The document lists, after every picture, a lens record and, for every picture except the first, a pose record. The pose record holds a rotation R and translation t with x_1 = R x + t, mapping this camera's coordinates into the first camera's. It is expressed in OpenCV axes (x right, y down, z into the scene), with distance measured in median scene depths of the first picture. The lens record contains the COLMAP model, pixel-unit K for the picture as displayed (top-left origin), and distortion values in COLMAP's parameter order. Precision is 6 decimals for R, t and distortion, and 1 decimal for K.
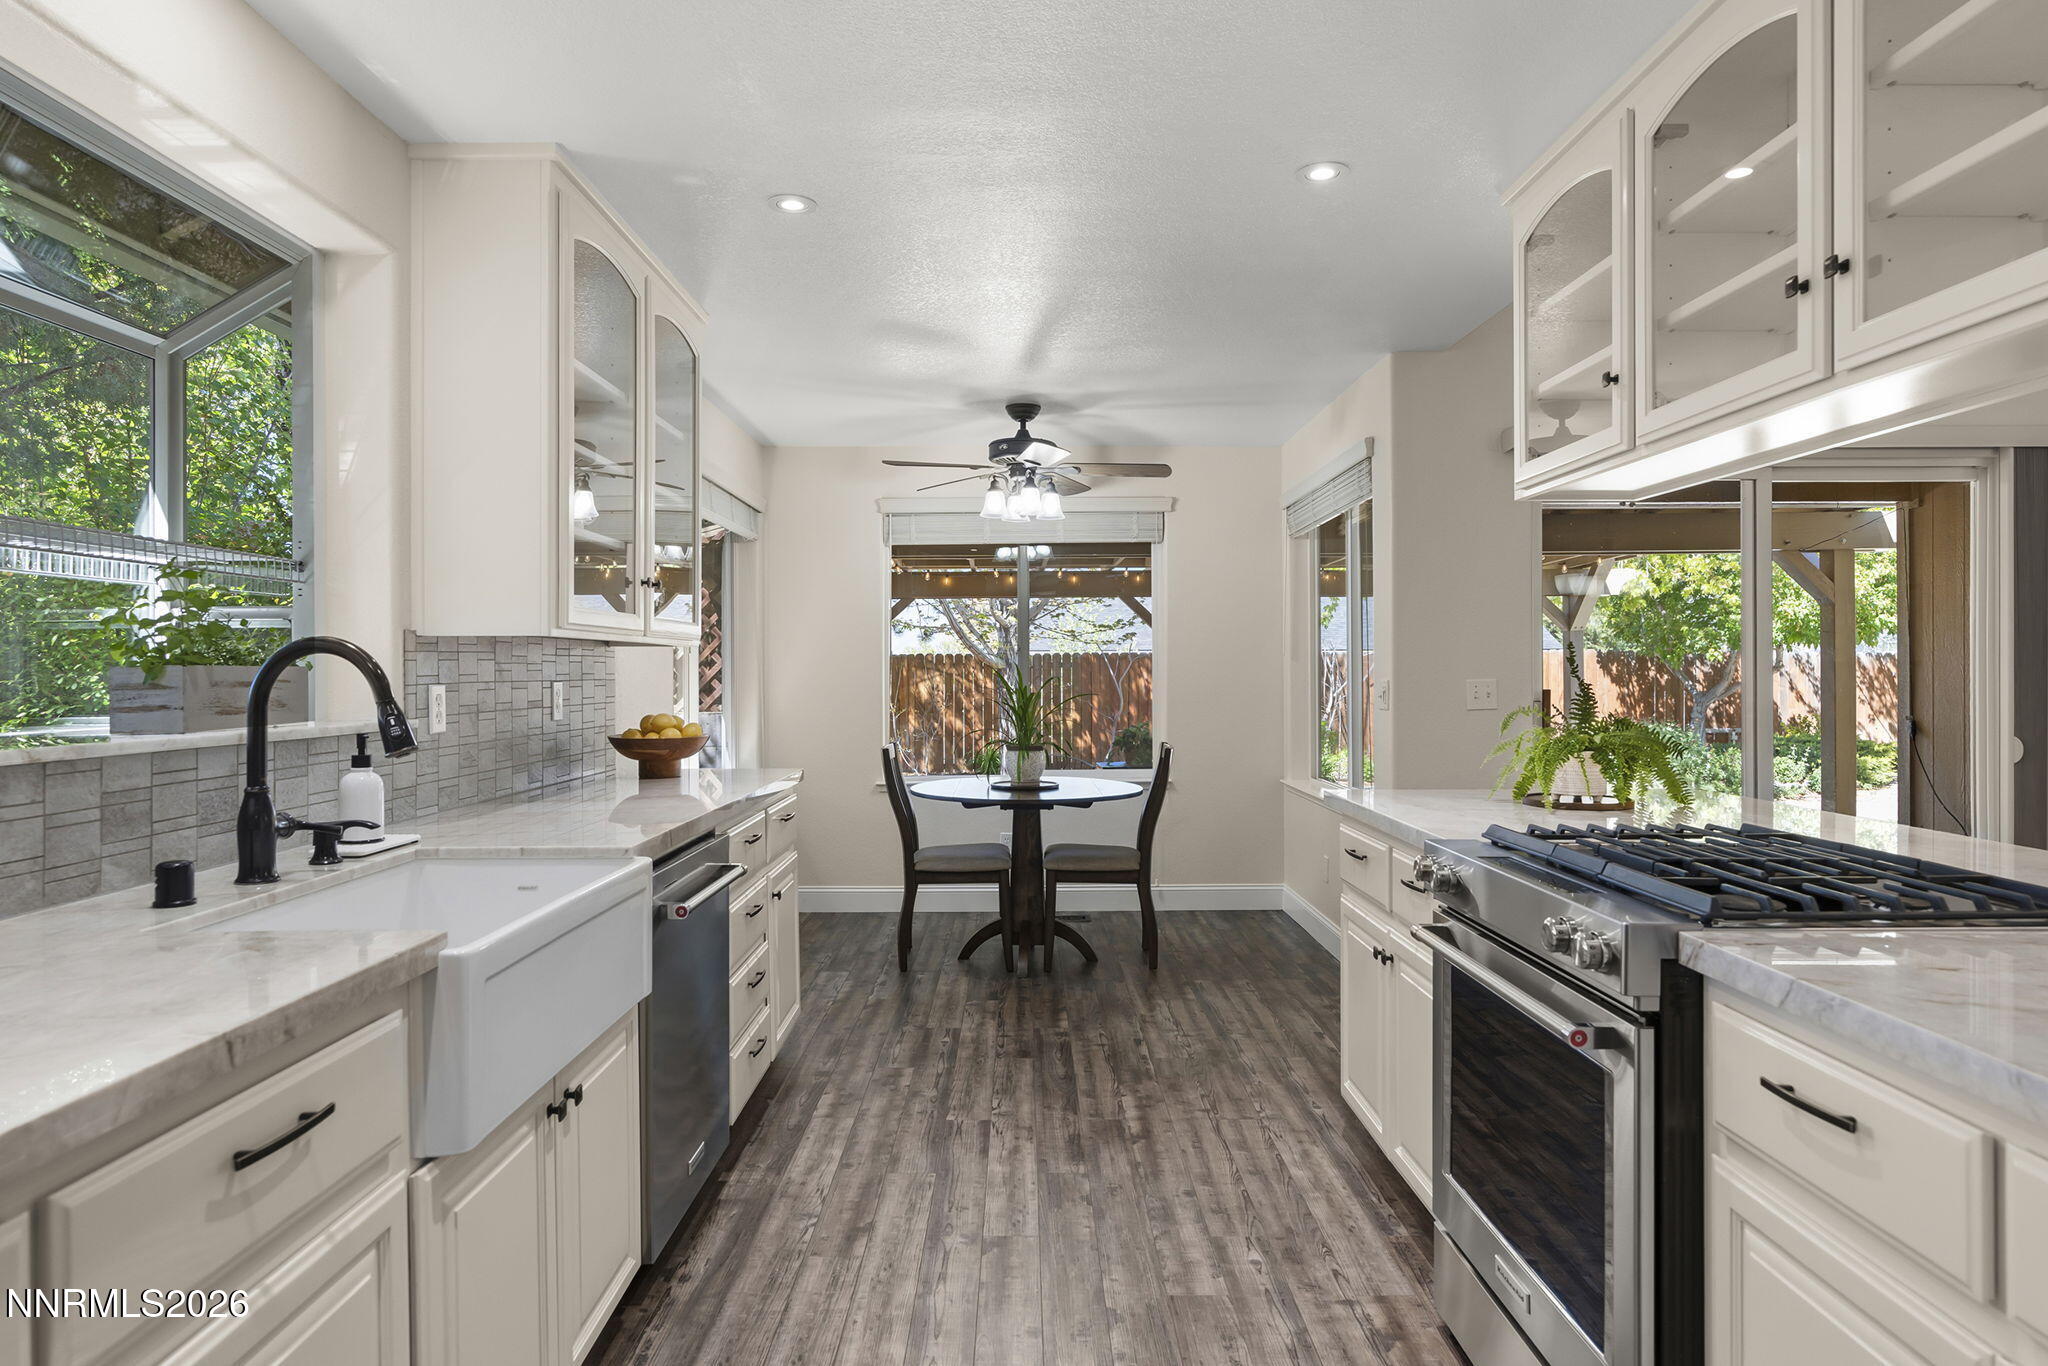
lens RADIAL K [[1184.1, 0, 1021.4], [0, 1184.1, 679.1], [0, 0, 1]] dist [0.002801, 0.001792]
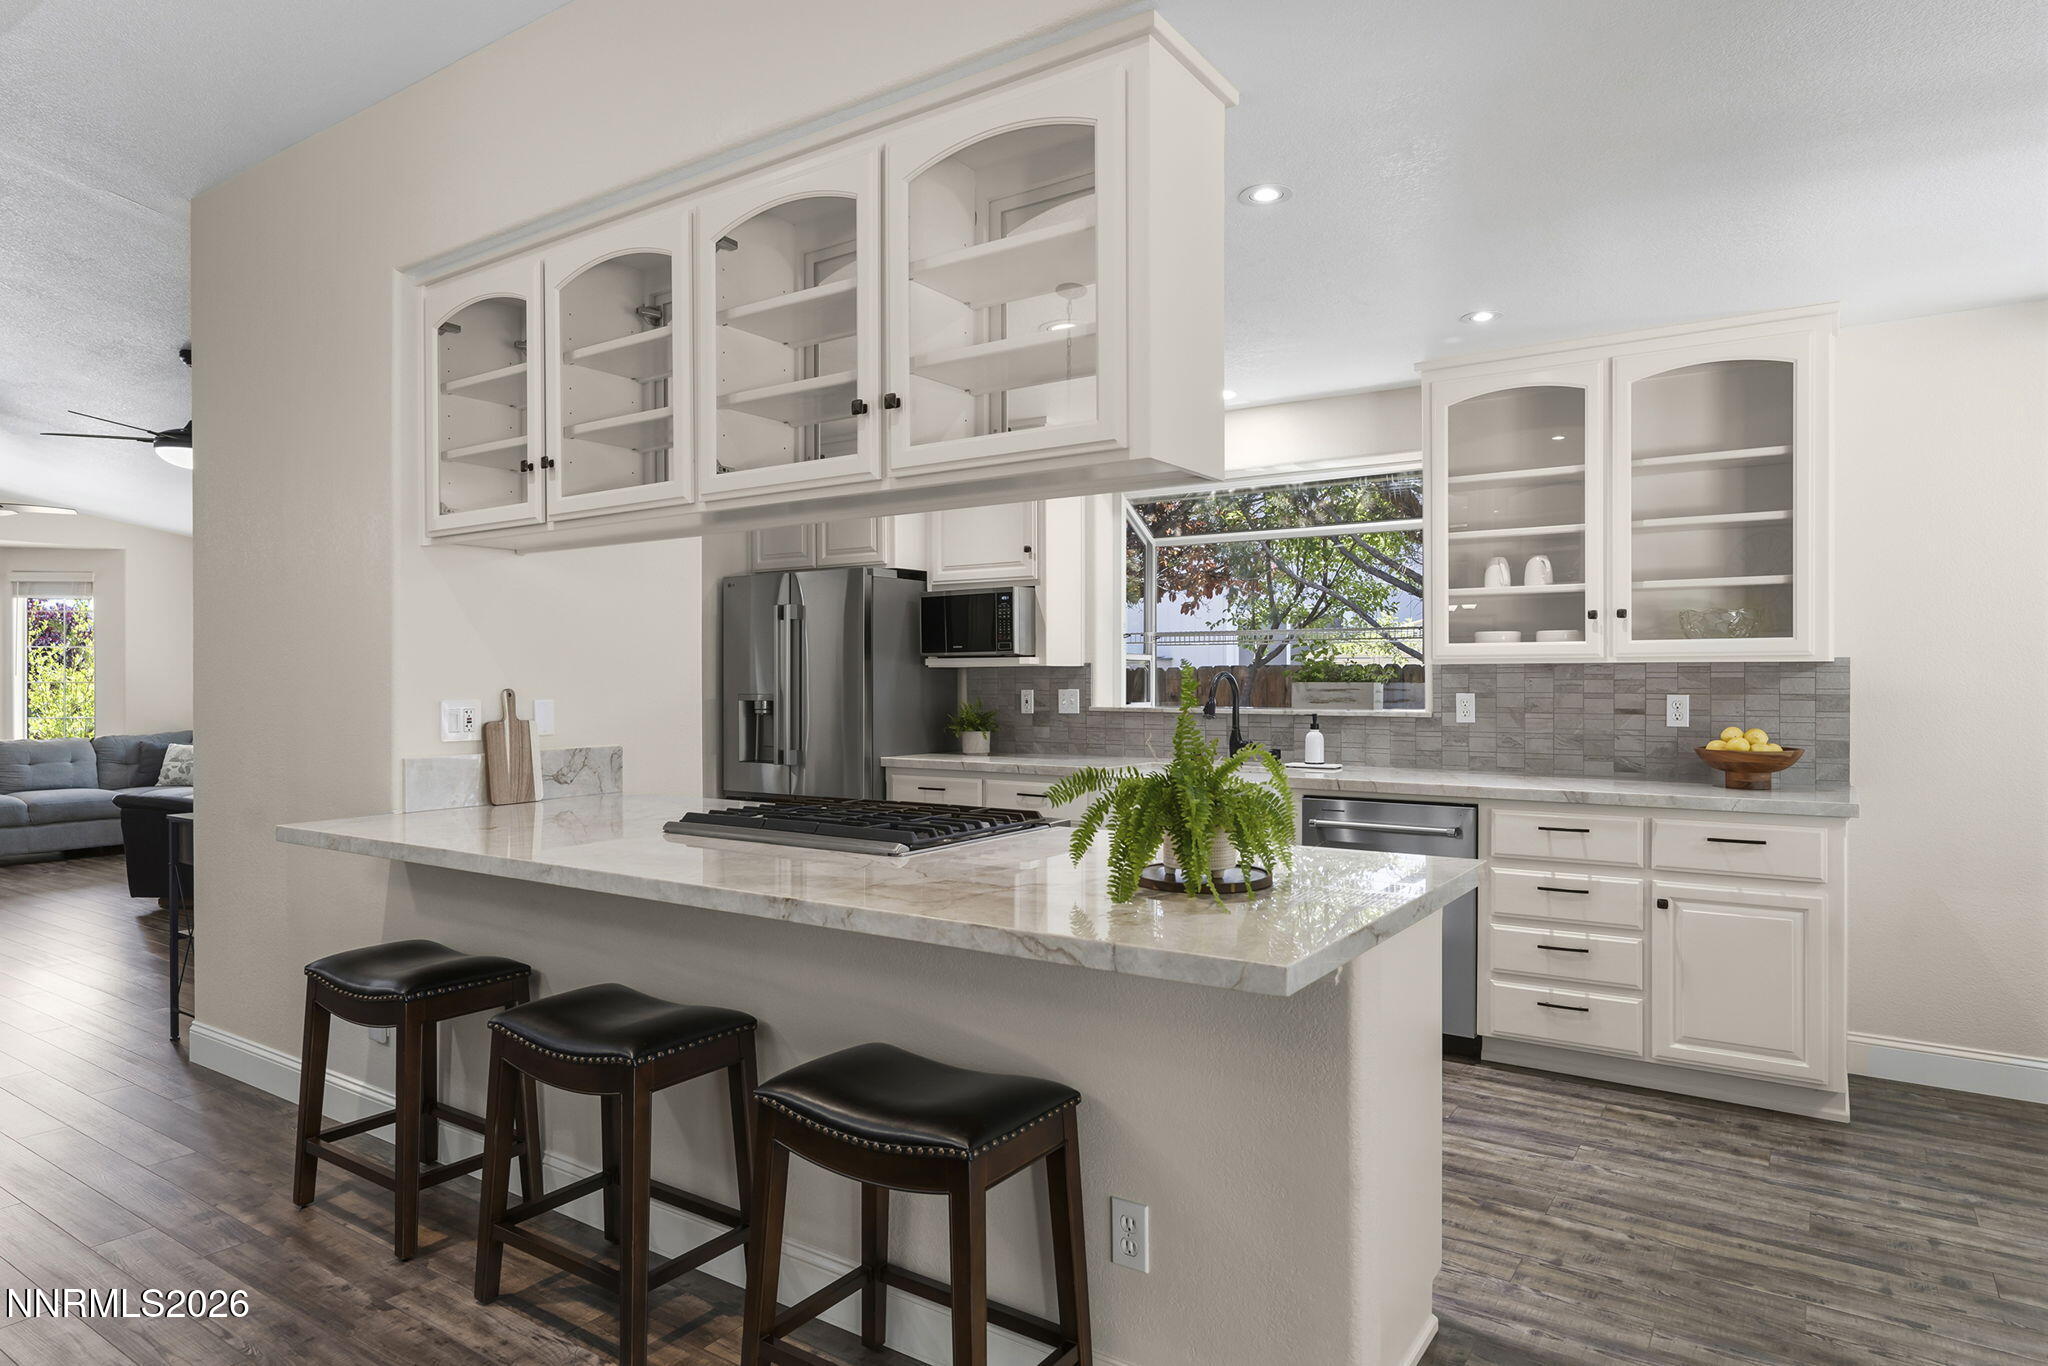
lens RADIAL K [[1184.1, 0, 1024.6], [0, 1184.1, 678.4], [0, 0, 1]] dist [0.002801, 0.001792]
pose [[-0.563433, 0.005022, -0.826146, 0.734475], [-0.001204, 0.999975, 0.006900, -0.016146], [0.826161, 0.004882, -0.563413, 0.853256]]
